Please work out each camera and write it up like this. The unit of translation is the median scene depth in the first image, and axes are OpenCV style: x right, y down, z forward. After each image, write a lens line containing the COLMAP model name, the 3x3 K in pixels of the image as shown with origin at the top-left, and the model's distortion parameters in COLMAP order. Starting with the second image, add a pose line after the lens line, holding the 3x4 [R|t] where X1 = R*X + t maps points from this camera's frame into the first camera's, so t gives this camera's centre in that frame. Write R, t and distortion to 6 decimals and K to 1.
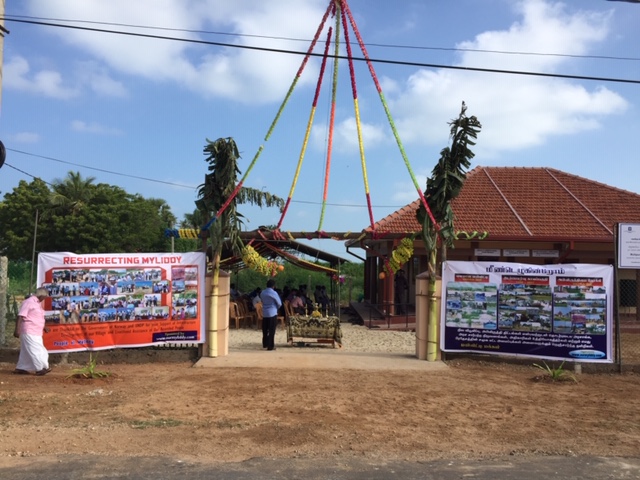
lens RADIAL K [[547.0, 0, 323.0], [0, 547.0, 240.1], [0, 0, 1]] dist [0.071956, -0.099214]
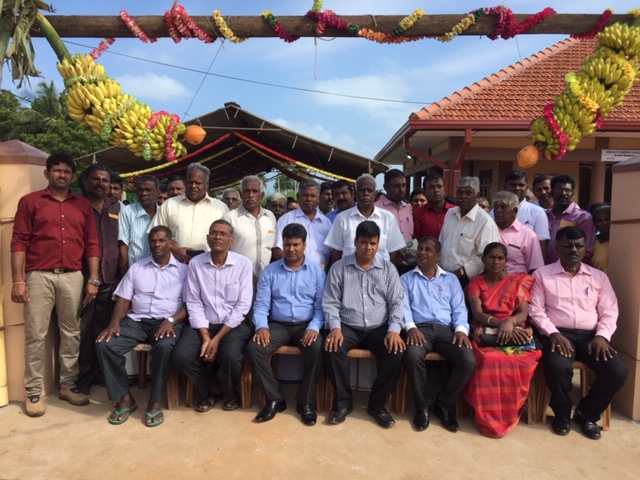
lens RADIAL K [[547.0, 0, 323.0], [0, 547.0, 240.1], [0, 0, 1]] dist [0.071956, -0.099214]
pose [[0.999053, -0.000159, -0.043515, 0.008207], [0.005307, 0.992974, 0.118214, 0.073194], [0.043190, -0.118333, 0.992034, 0.681024]]
